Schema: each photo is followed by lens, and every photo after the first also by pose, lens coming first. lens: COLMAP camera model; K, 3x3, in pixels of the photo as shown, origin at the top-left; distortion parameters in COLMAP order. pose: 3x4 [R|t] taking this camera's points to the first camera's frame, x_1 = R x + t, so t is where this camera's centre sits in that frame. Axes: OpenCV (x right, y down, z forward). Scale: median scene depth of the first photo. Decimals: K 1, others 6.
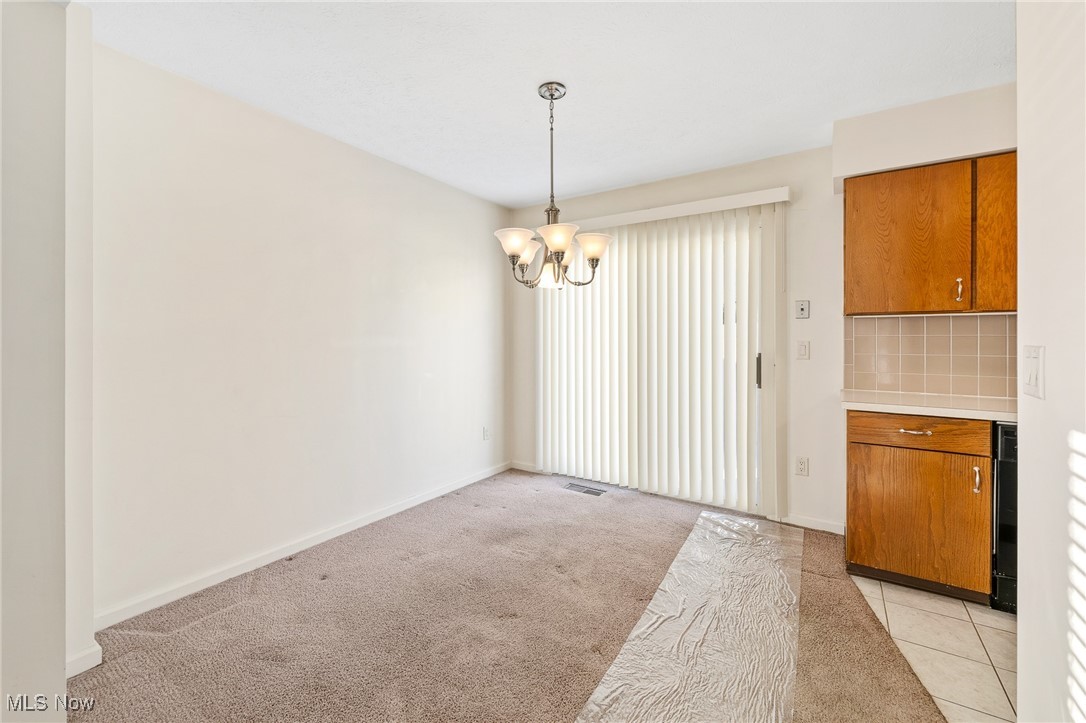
lens RADIAL K [[452.1, 0, 541.6], [0, 452.1, 341.6], [0, 0, 1]] dist [-0.001461, -0.000187]
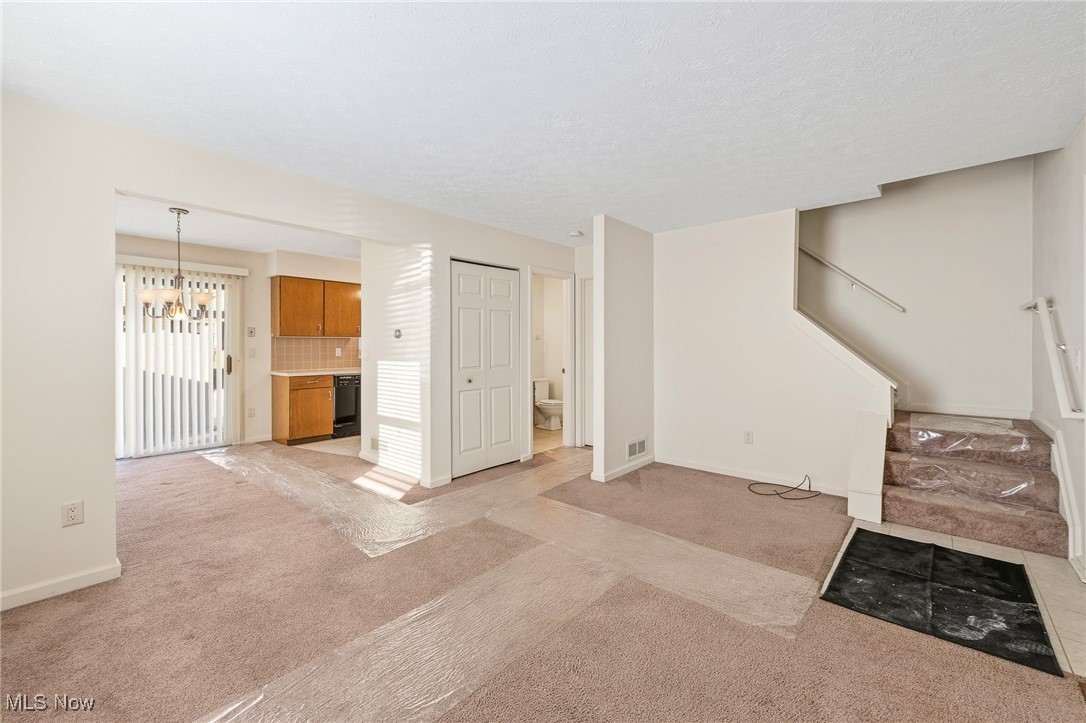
lens RADIAL K [[443.3, 0, 536.5], [0, 443.3, 344.7], [0, 0, 1]] dist [0.010216, 0.000010]
pose [[0.138623, -0.001463, 0.990344, -1.212950], [0.006245, 0.999980, 0.000603, -0.010256], [-0.990326, 0.006101, 0.138629, -0.513552]]
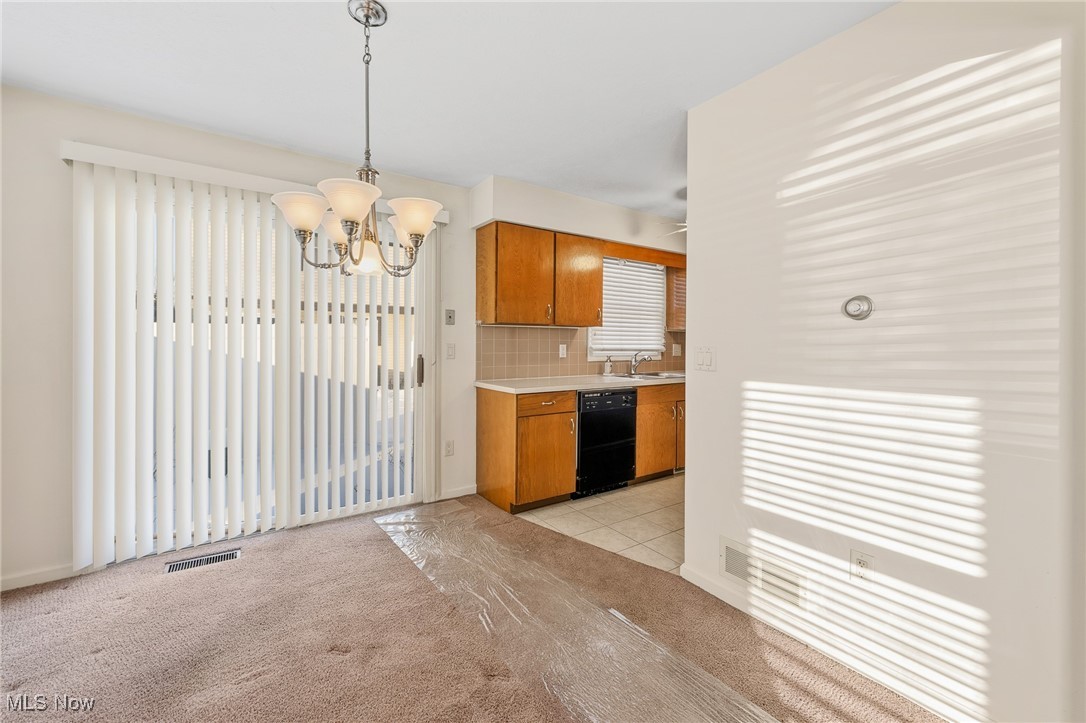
lens RADIAL K [[443.3, 0, 536.5], [0, 443.3, 344.7], [0, 0, 1]] dist [0.010216, 0.000010]
pose [[0.377597, -0.003199, 0.925965, -0.441615], [-0.000257, 0.999994, 0.003559, -0.002111], [-0.925970, -0.001582, 0.377593, 0.359477]]
